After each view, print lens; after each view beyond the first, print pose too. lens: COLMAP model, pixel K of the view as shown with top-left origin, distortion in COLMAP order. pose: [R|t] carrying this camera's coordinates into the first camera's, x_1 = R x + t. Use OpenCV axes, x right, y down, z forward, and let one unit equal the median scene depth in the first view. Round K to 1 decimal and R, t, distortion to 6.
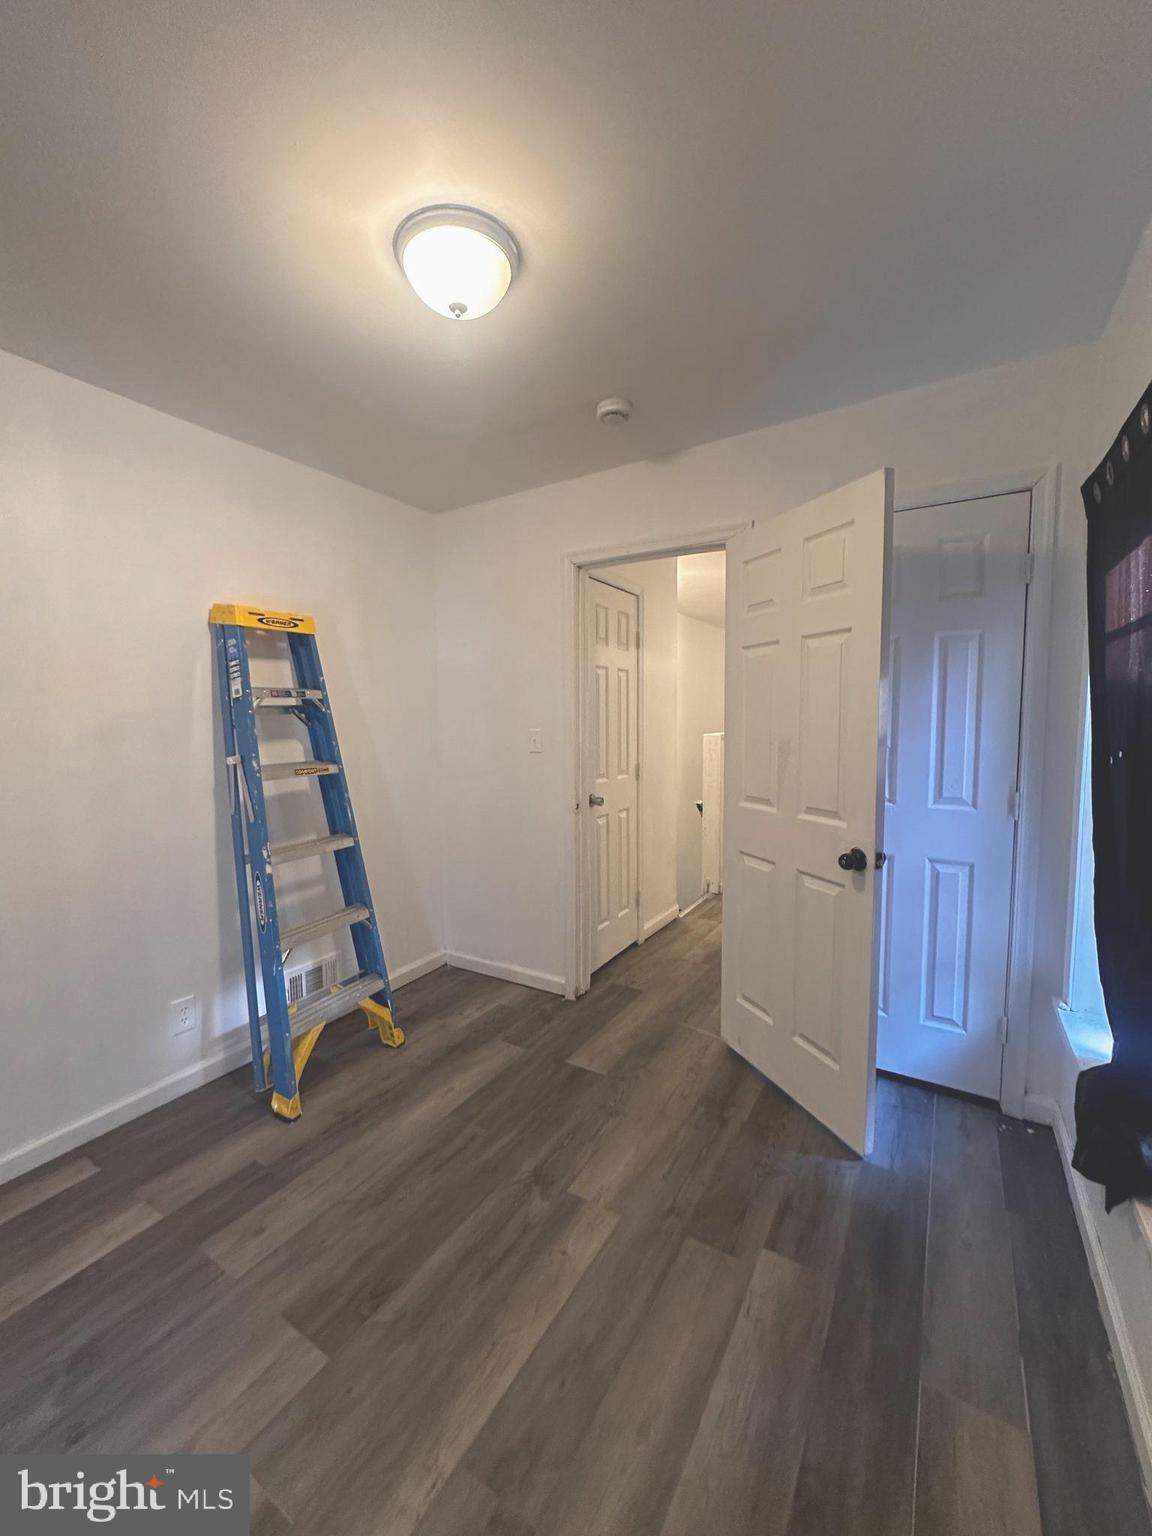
lens RADIAL K [[615.2, 0, 576.9], [0, 615.2, 768.8], [0, 0, 1]] dist [-0.001700, 0.000261]
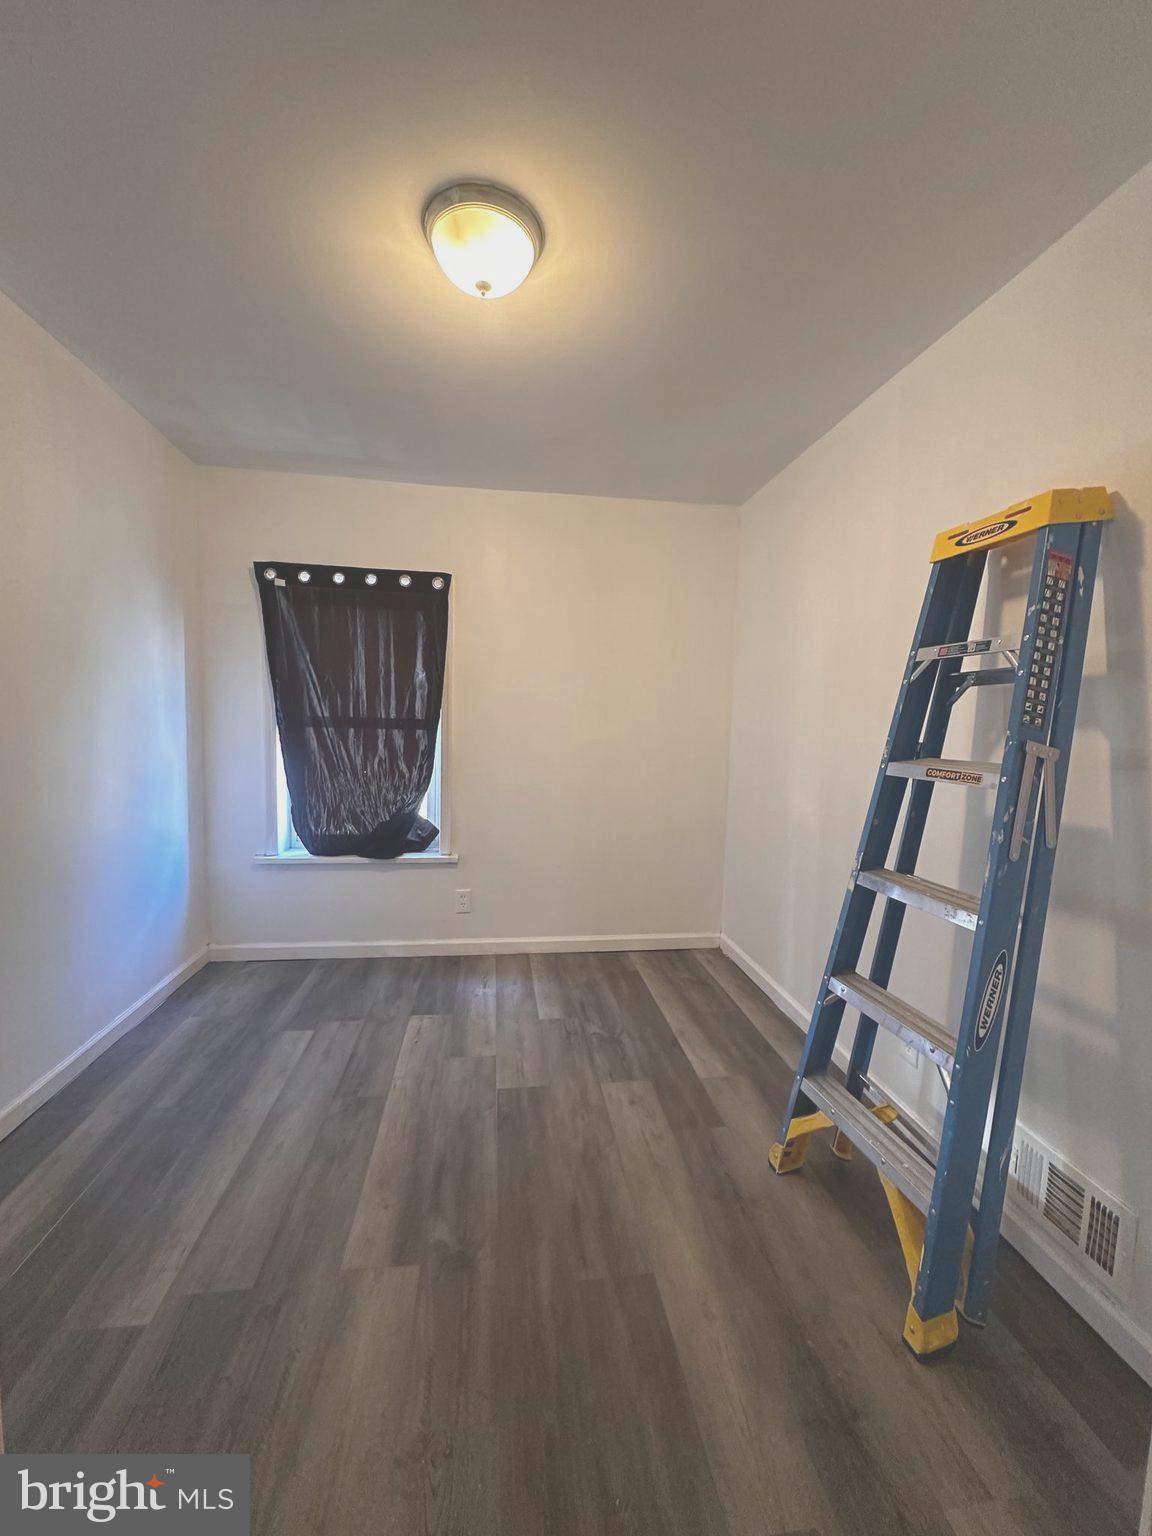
lens RADIAL K [[615.2, 0, 577.9], [0, 615.2, 765.7], [0, 0, 1]] dist [-0.001700, 0.000261]
pose [[-0.773968, 0.043286, -0.631744, 0.326826], [-0.071483, 0.985311, 0.155087, -0.105152], [0.629177, 0.165191, -0.759505, 1.765030]]
